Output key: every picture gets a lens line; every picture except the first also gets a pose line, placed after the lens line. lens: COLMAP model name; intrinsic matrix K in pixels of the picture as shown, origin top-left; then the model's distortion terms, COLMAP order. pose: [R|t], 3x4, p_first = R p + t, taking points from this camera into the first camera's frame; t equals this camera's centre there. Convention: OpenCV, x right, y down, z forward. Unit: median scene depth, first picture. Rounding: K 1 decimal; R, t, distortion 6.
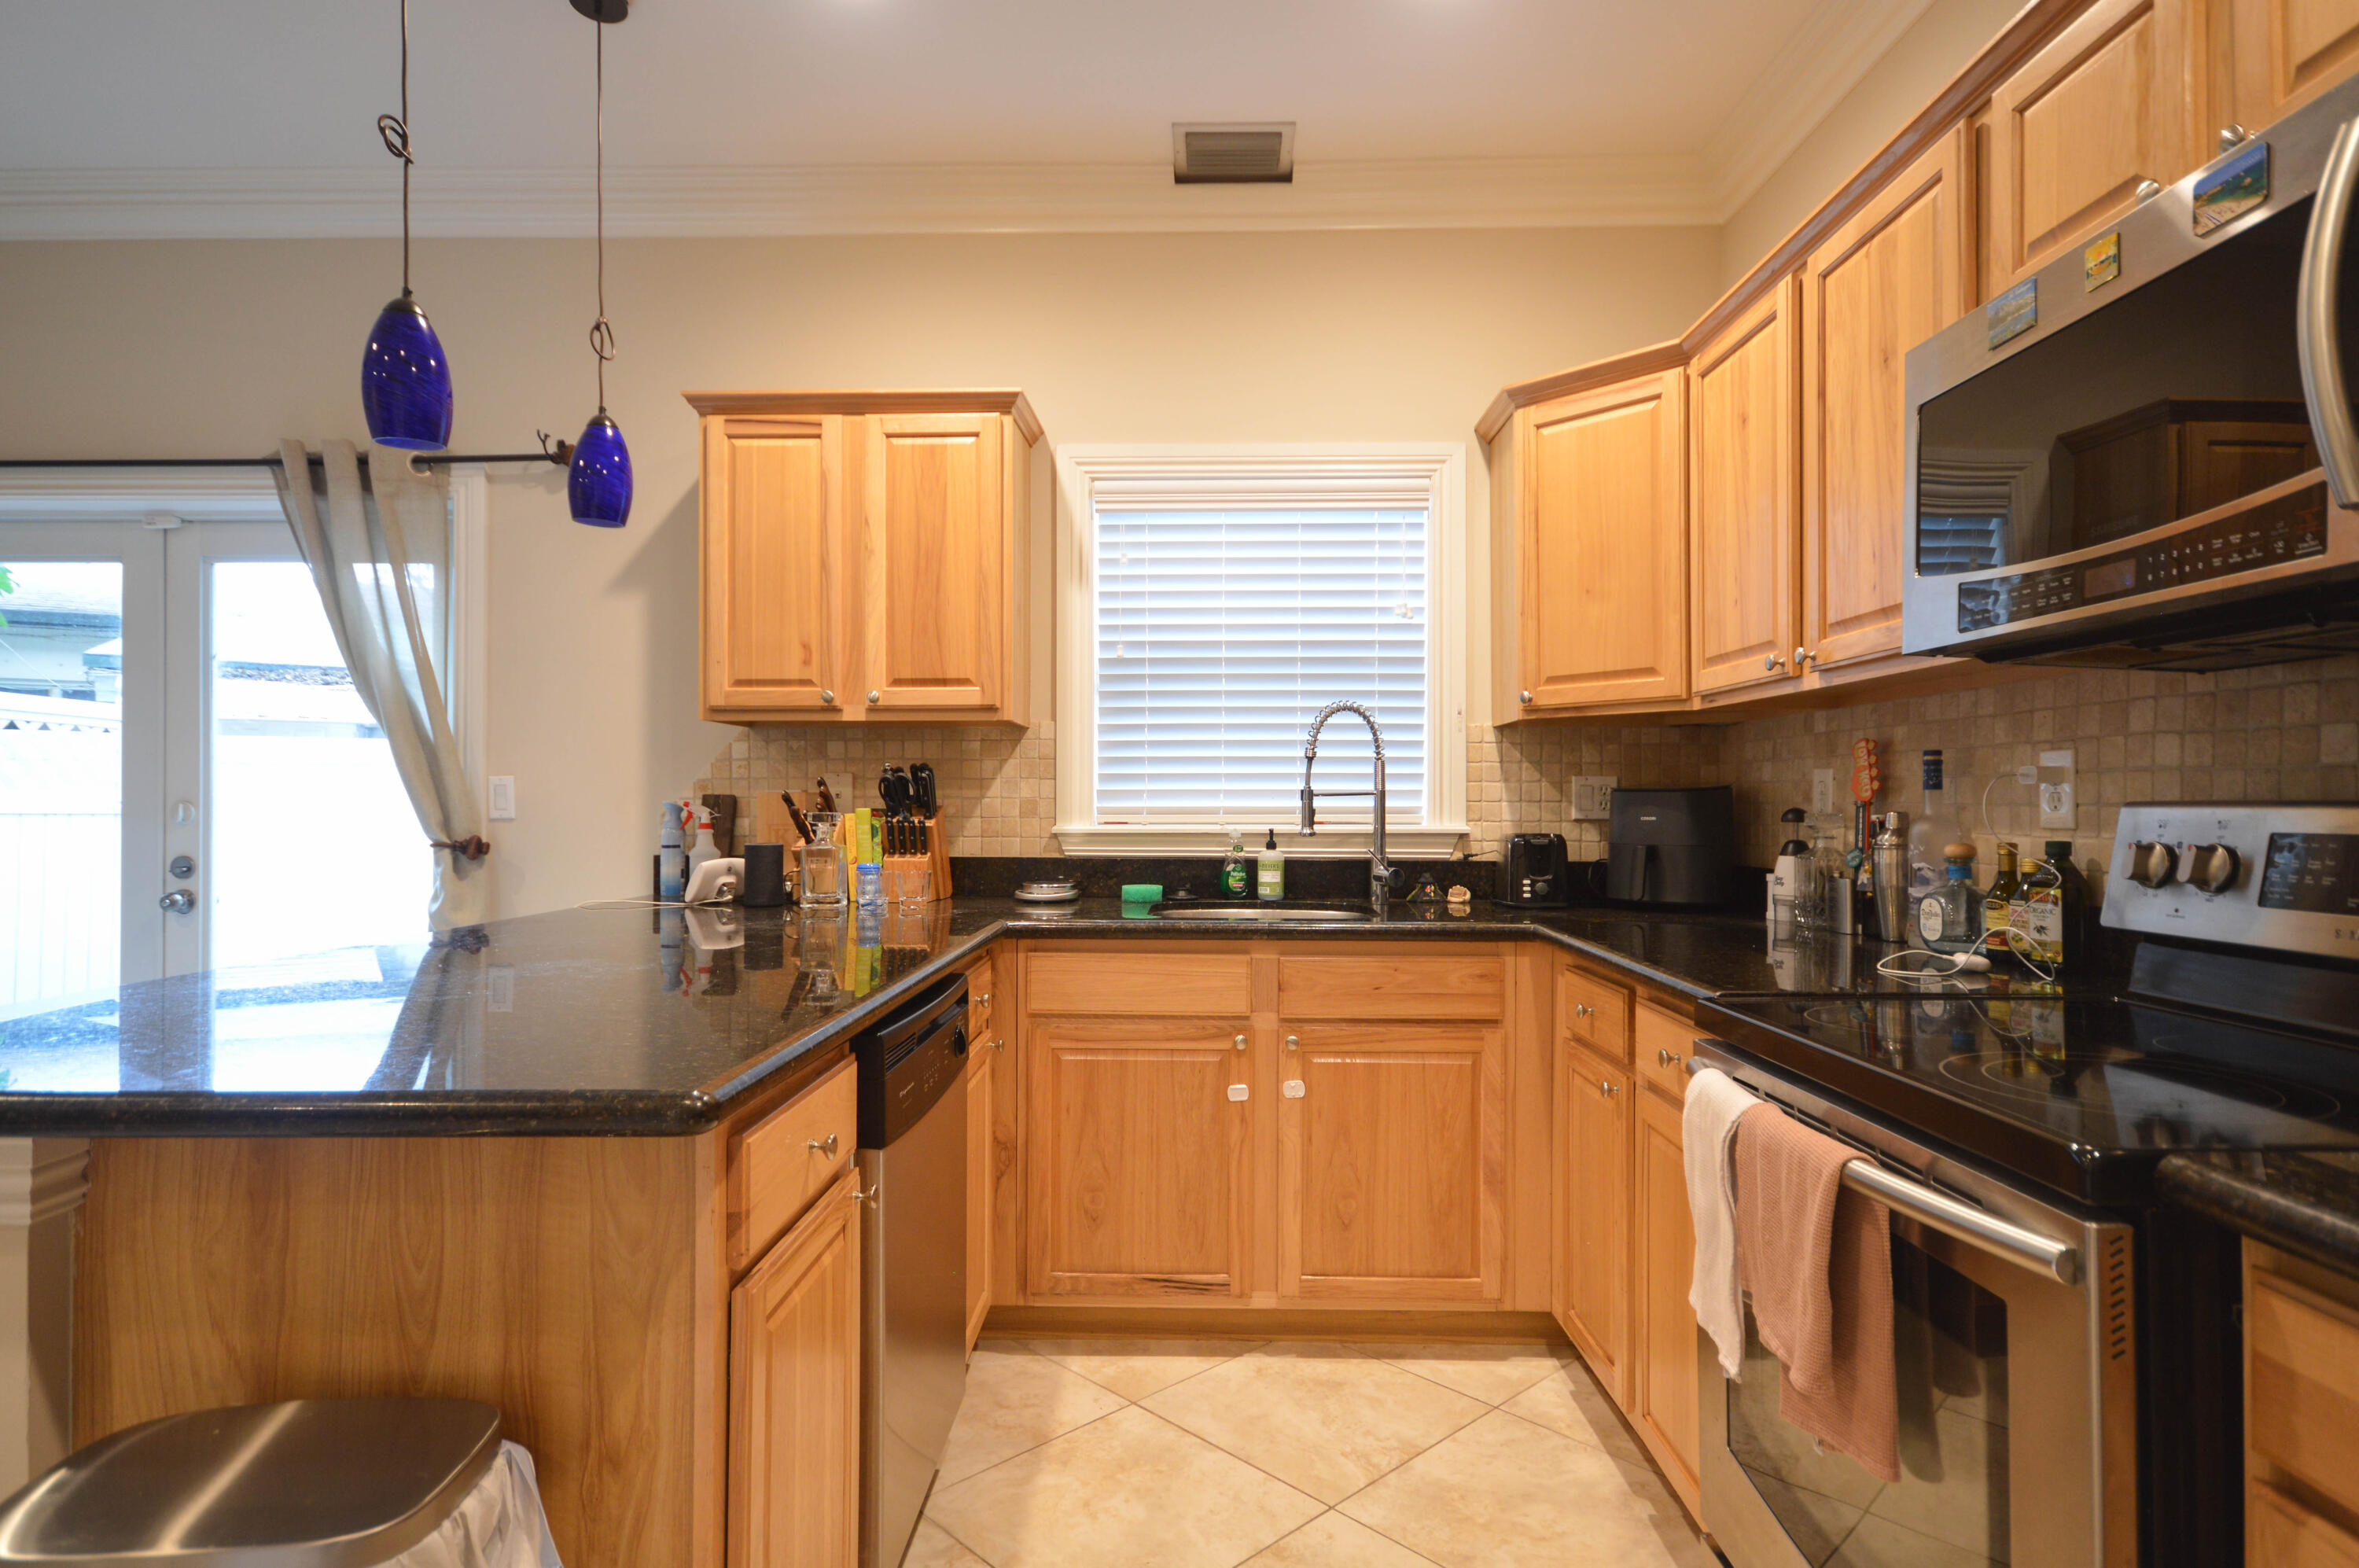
lens RADIAL K [[1260.1, 0, 1181.6], [0, 1260.1, 790.9], [0, 0, 1]] dist [0.010283, 0.006118]
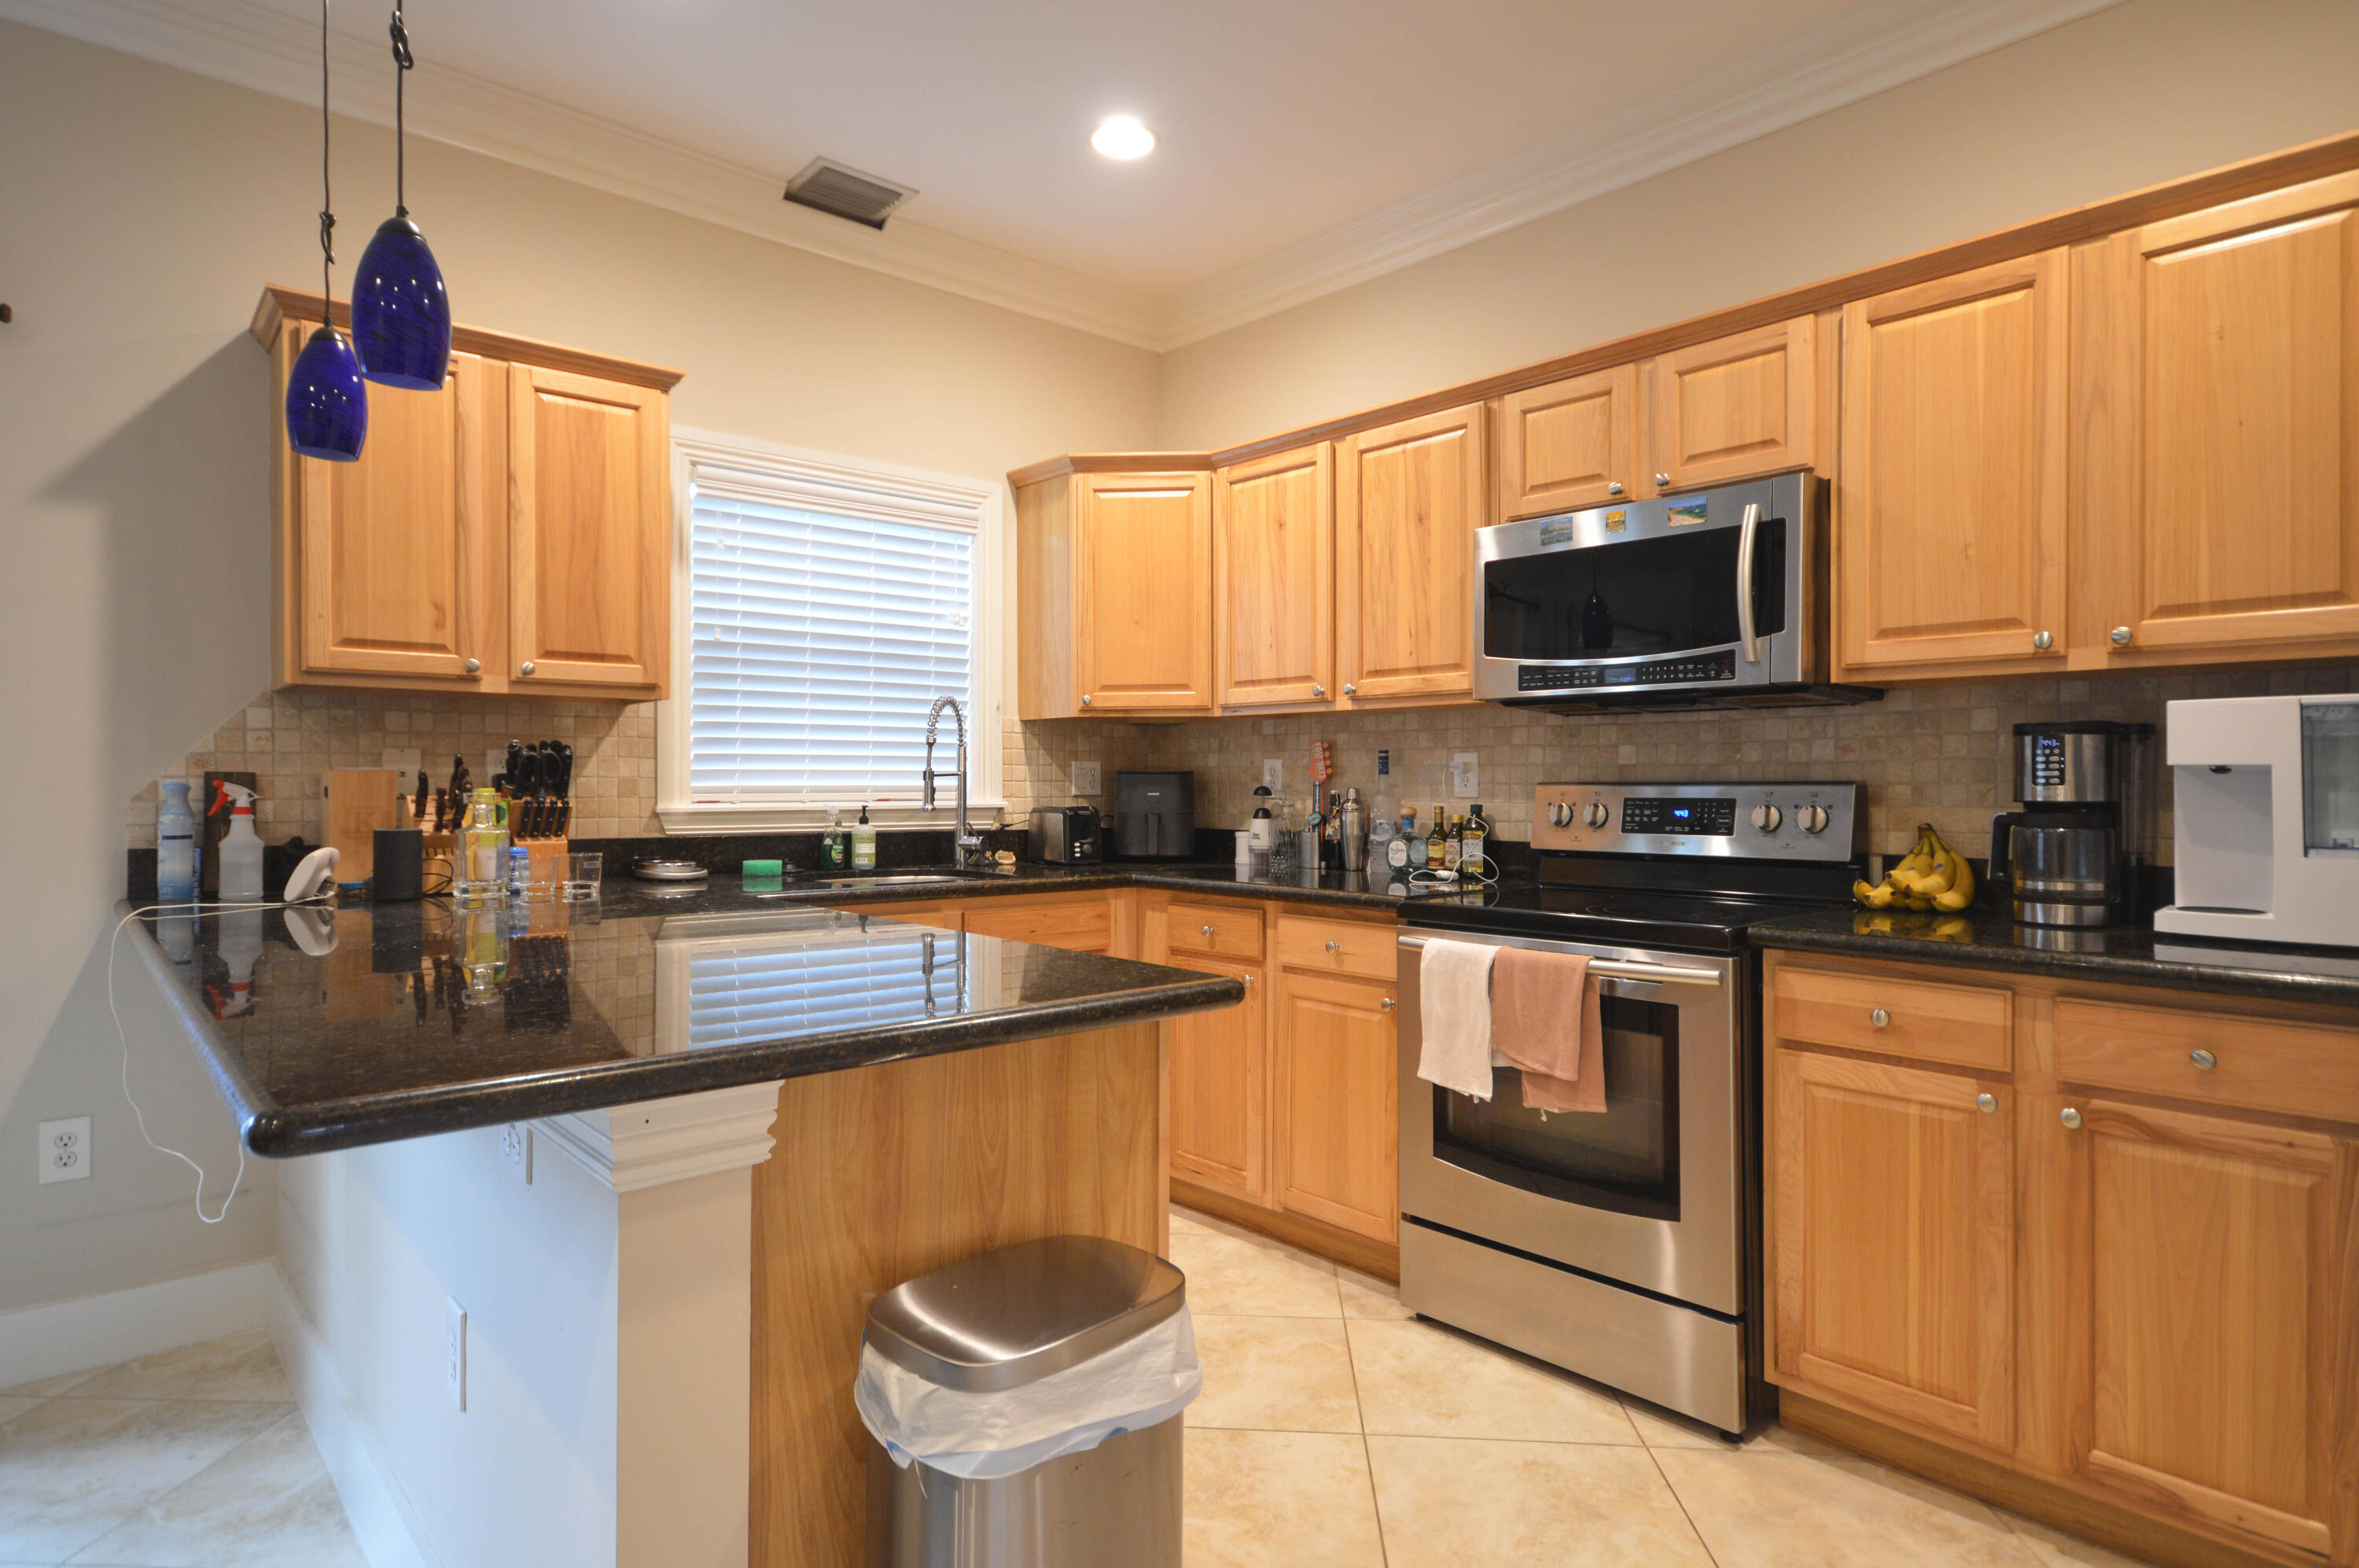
lens RADIAL K [[1260.1, 0, 1196.9], [0, 1260.1, 777.4], [0, 0, 1]] dist [0.010283, 0.006118]
pose [[0.740186, 0.002736, 0.672396, -0.502612], [-0.007268, 0.999966, 0.003932, -0.001441], [-0.672363, -0.007798, 0.740181, -0.026458]]
